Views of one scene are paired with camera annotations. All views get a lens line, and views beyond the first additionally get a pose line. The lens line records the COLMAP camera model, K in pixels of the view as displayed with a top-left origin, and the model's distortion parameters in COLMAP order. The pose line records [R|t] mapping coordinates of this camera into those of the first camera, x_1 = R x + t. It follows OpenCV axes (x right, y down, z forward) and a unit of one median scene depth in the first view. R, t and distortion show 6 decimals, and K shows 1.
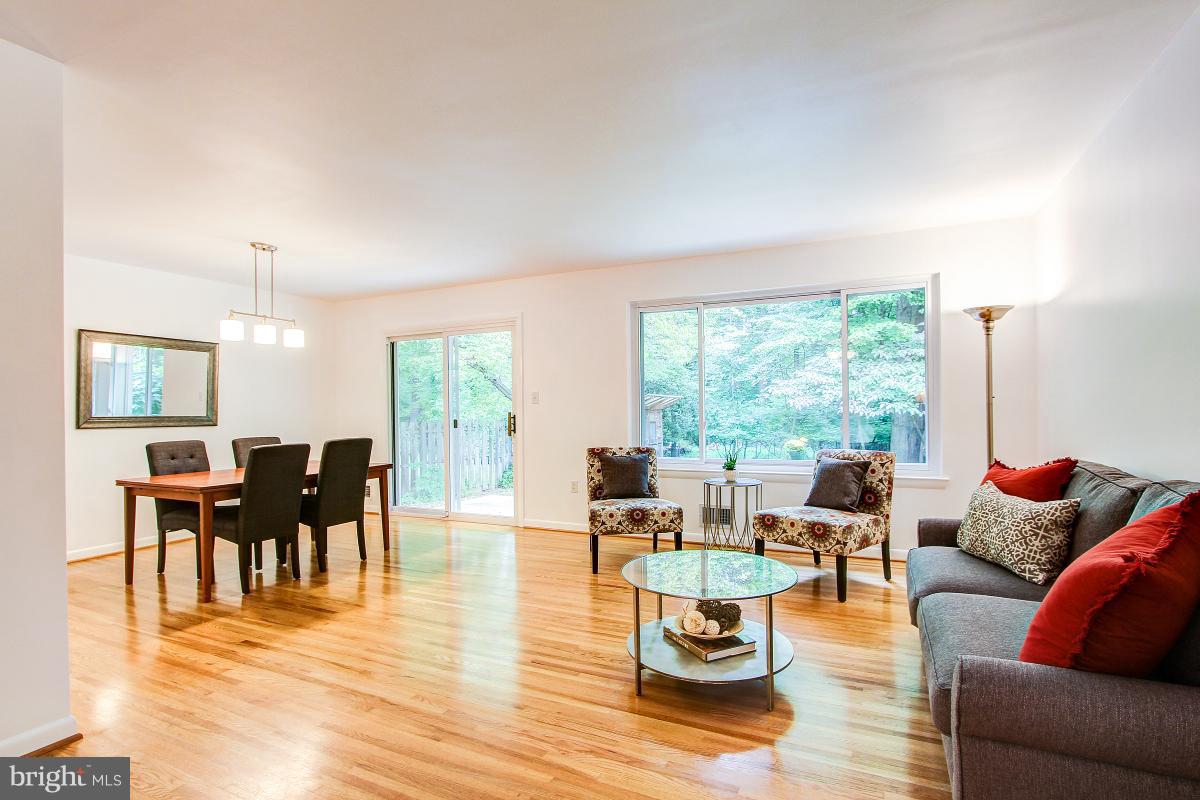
lens RADIAL K [[582.6, 0, 584.3], [0, 582.6, 401.7], [0, 0, 1]] dist [-0.000114, 0.000111]
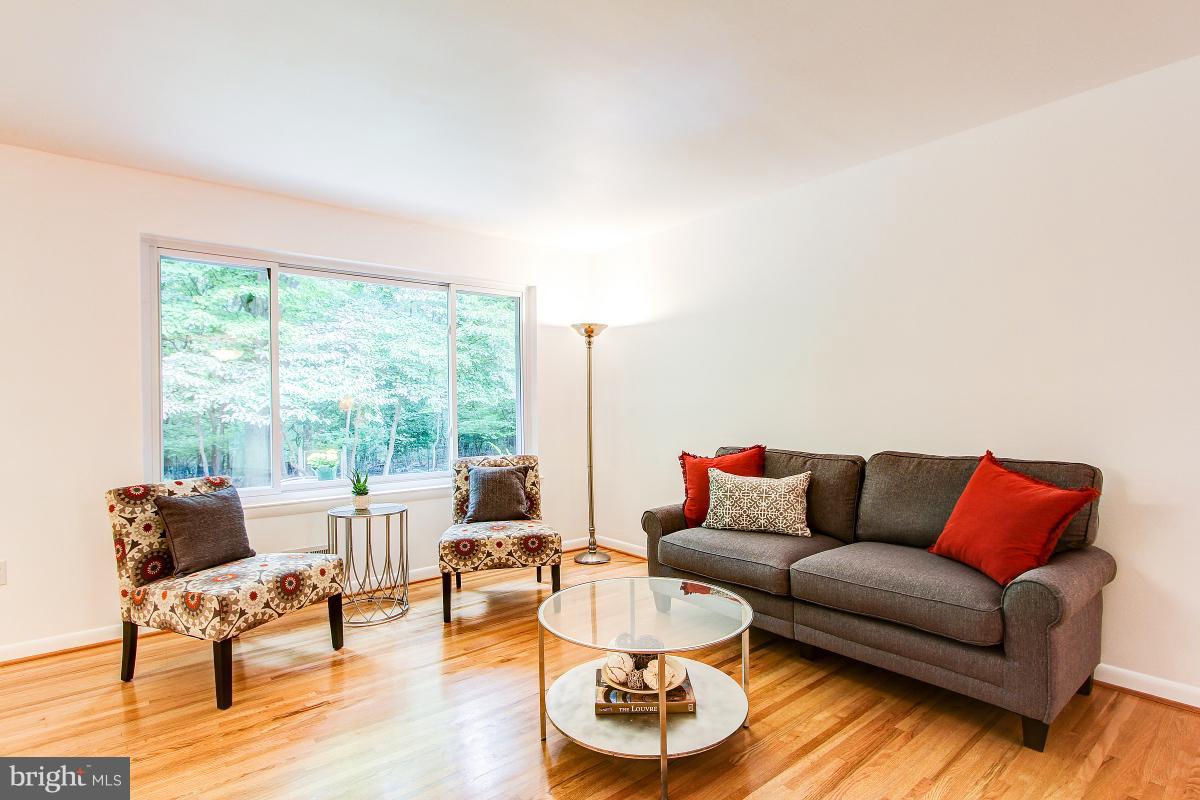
lens RADIAL K [[608.9, 0, 598.0], [0, 608.9, 404.6], [0, 0, 1]] dist [-0.003542, -0.000238]
pose [[0.421465, 0.009901, 0.906791, -0.329747], [-0.000551, 0.999943, -0.010662, 0.008816], [-0.906845, 0.003994, 0.421446, 0.387527]]
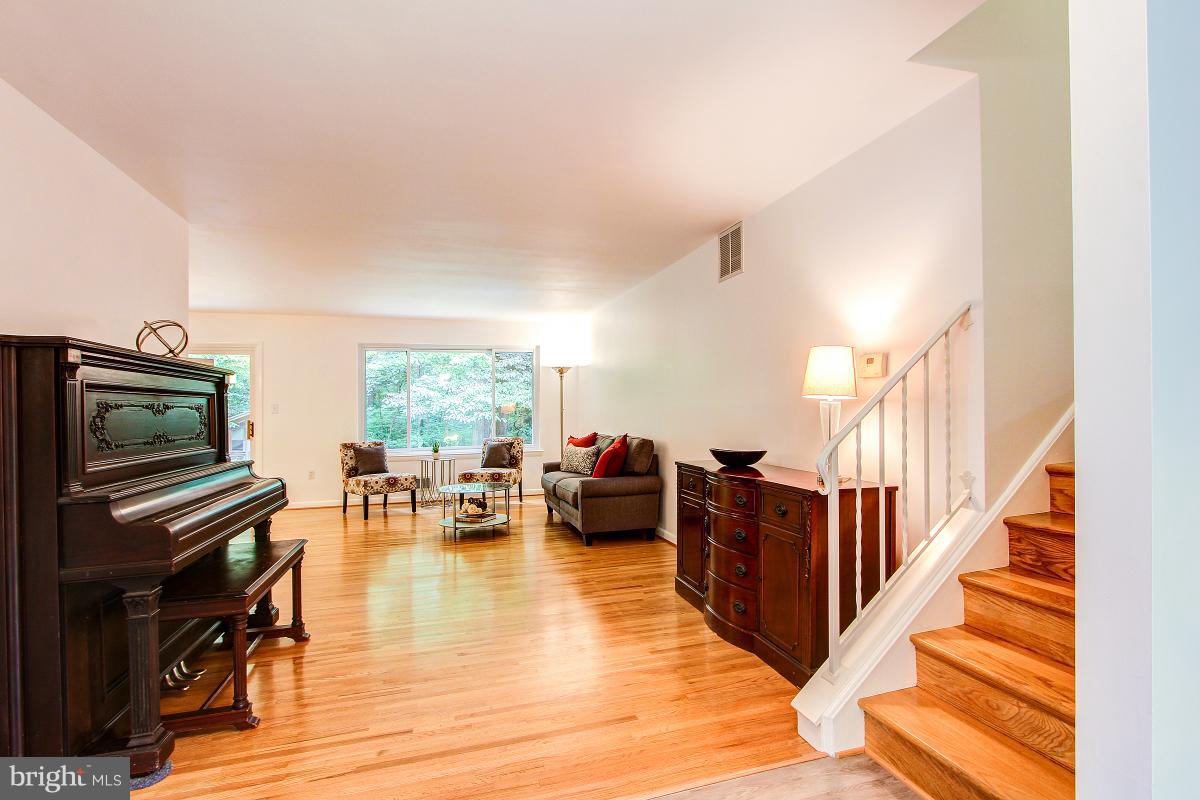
lens RADIAL K [[610.6, 0, 569.2], [0, 610.6, 403.1], [0, 0, 1]] dist [0.000049, 0.000042]
pose [[0.771092, 0.007921, 0.636675, -0.564326], [0.000475, 0.999915, -0.013016, -0.001828], [-0.636724, 0.010339, 0.771022, -0.587906]]
